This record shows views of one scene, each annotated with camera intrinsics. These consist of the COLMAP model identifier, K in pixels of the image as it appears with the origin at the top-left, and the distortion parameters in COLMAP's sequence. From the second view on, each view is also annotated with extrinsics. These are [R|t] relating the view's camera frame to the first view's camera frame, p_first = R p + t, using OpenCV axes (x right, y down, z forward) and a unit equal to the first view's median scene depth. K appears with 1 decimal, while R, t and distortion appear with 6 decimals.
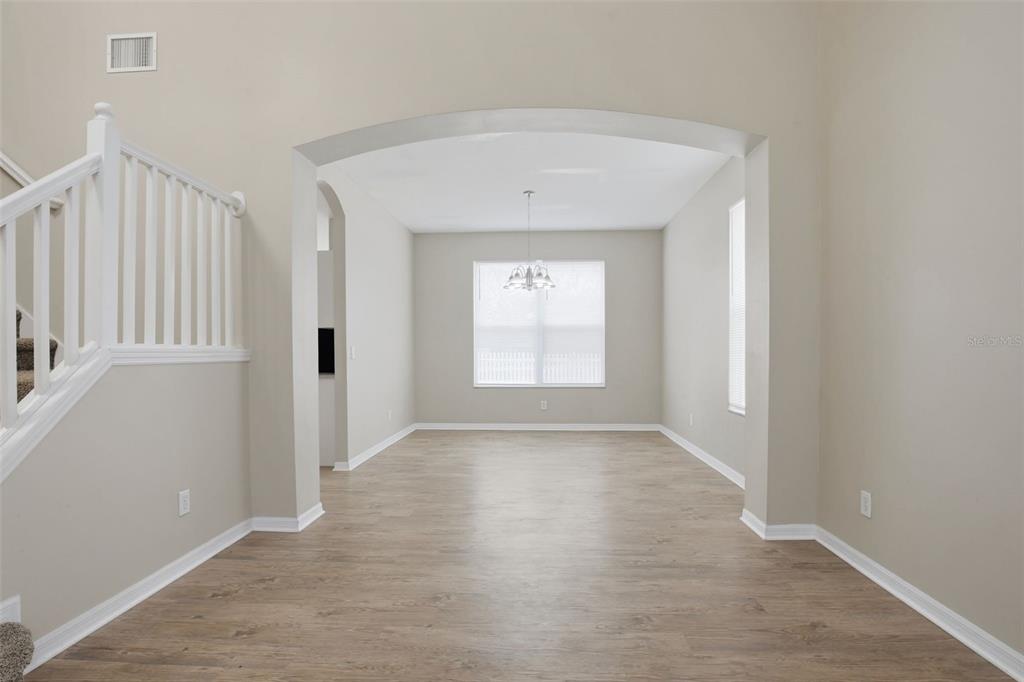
lens RADIAL K [[523.4, 0, 529.7], [0, 523.4, 346.8], [0, 0, 1]] dist [-0.022569, 0.000855]
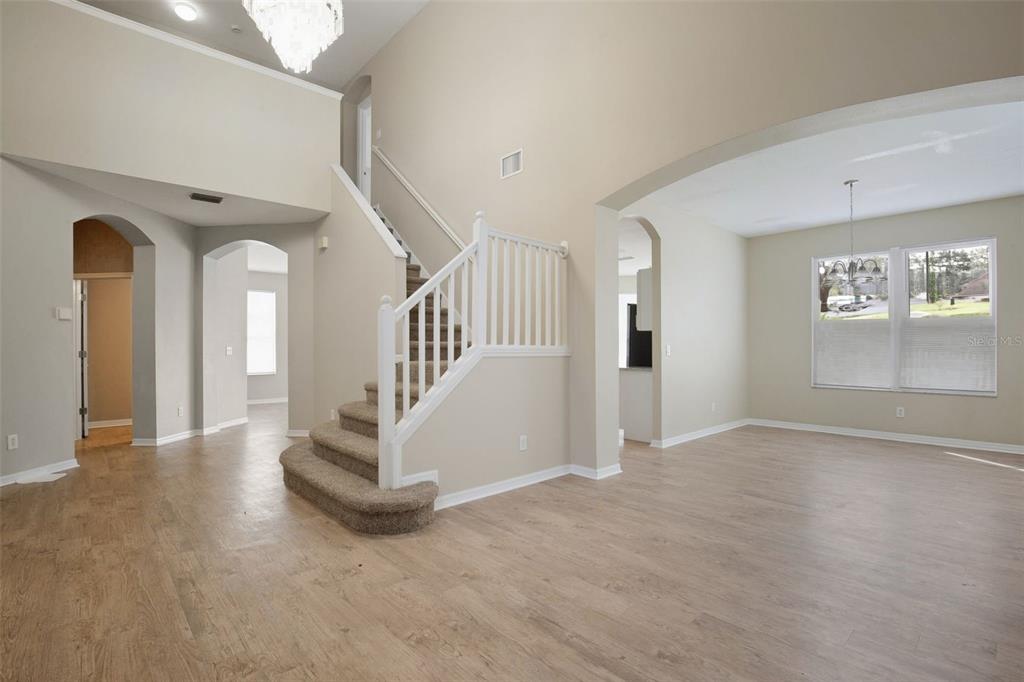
lens RADIAL K [[506.1, 0, 508.3], [0, 506.1, 337.3], [0, 0, 1]] dist [-0.030343, 0.004908]
pose [[0.697491, -0.011440, -0.716502, 0.362976], [0.001048, 0.999888, -0.014945, -0.005290], [0.716593, 0.009673, 0.697425, -0.114462]]
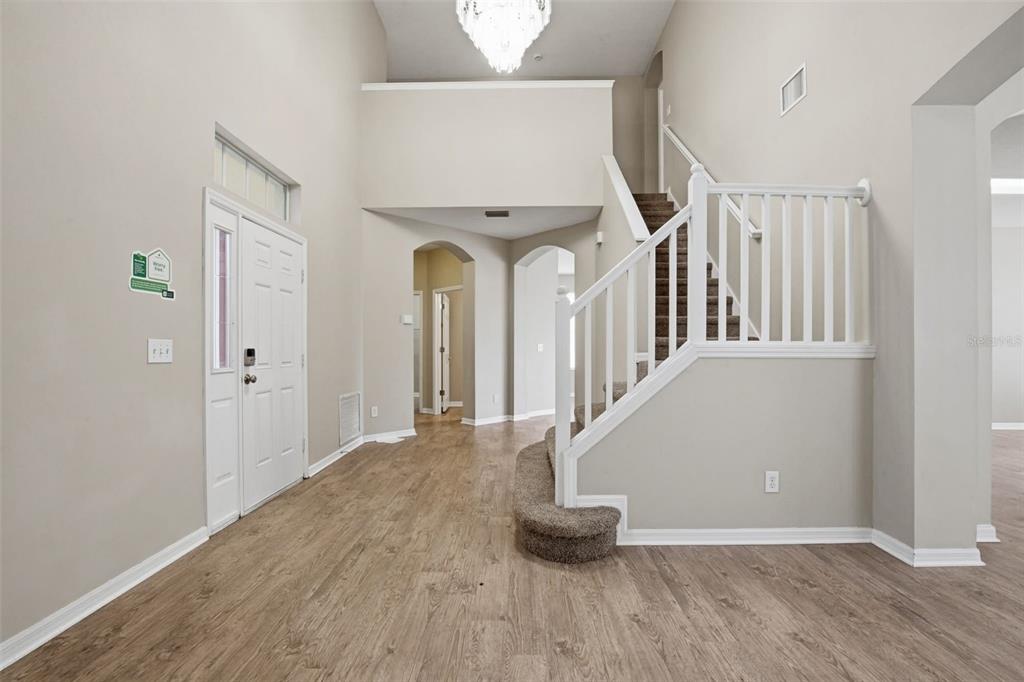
lens RADIAL K [[489.6, 0, 489.9], [0, 489.6, 335.8], [0, 0, 1]] dist [-0.028793, 0.004403]
pose [[-0.007399, -0.014371, -0.999869, 0.327729], [0.004669, 0.999885, -0.014406, -0.003474], [0.999962, -0.004775, -0.007331, 0.333714]]
